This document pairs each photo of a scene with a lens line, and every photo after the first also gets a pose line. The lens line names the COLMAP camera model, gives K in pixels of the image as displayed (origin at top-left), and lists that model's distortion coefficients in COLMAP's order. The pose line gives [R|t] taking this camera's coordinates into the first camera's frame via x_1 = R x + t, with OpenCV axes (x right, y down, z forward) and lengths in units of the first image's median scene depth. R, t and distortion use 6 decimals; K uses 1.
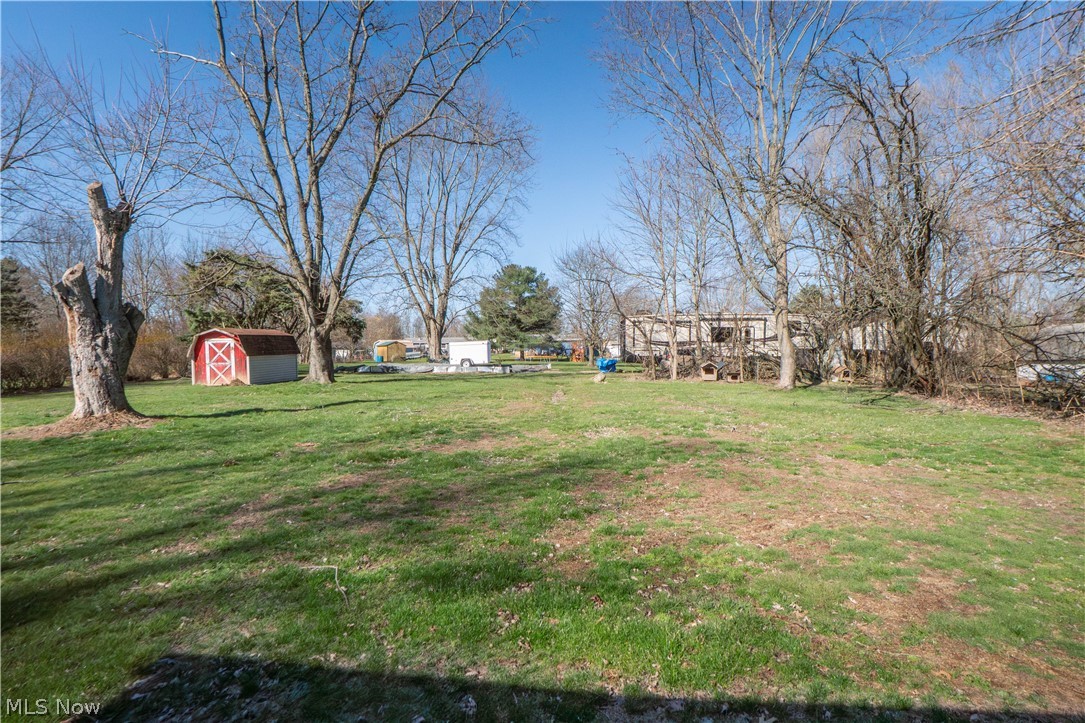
lens RADIAL K [[556.8, 0, 536.1], [0, 556.8, 368.2], [0, 0, 1]] dist [-0.036229, 0.006398]
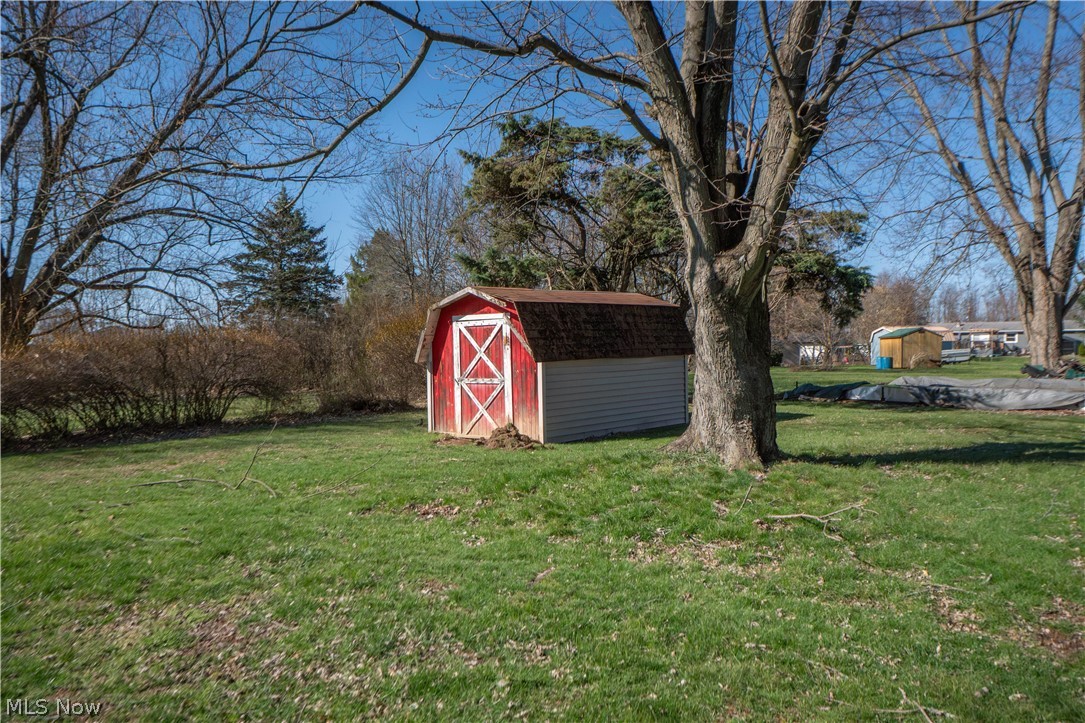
lens RADIAL K [[830.0, 0, 535.9], [0, 830.0, 365.9], [0, 0, 1]] dist [0.043773, 0.004900]
pose [[0.792959, 0.011227, -0.609172, -0.200136], [-0.016982, 0.999849, -0.003679, -0.017243], [0.609039, 0.013262, 0.793030, 0.577816]]
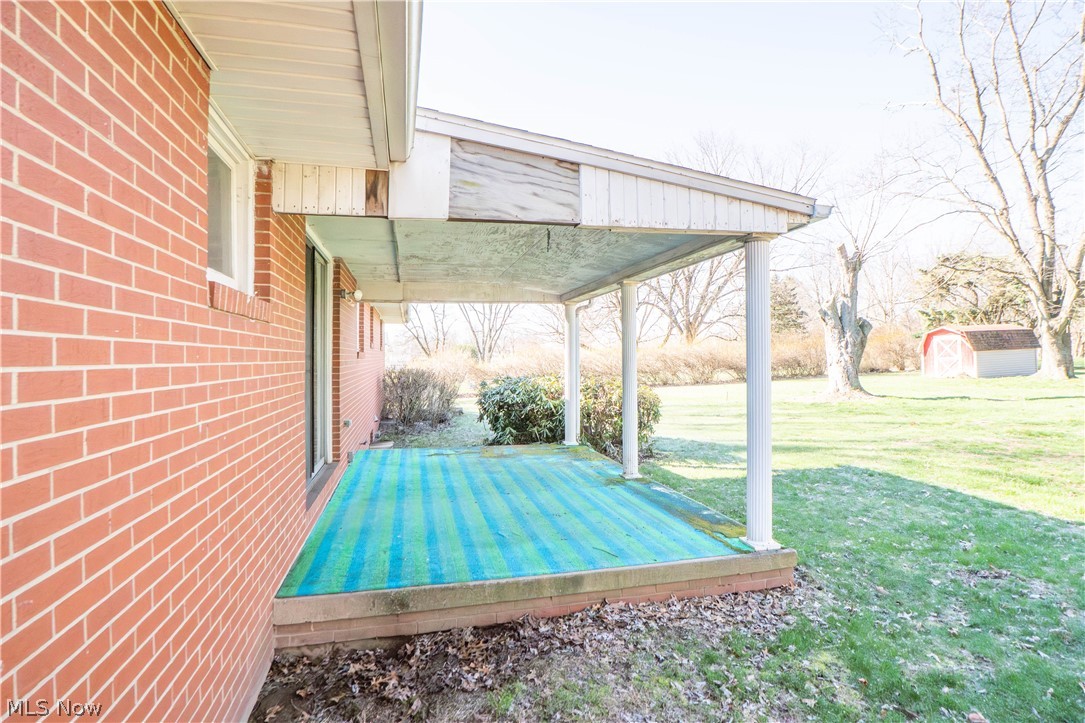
lens RADIAL K [[556.8, 0, 523.5], [0, 556.8, 349.7], [0, 0, 1]] dist [-0.036229, 0.006398]
pose [[0.344137, -0.010090, -0.938865, 0.167567], [-0.009960, 0.999847, -0.014396, -0.000692], [0.938867, 0.014305, 0.343984, -0.184550]]
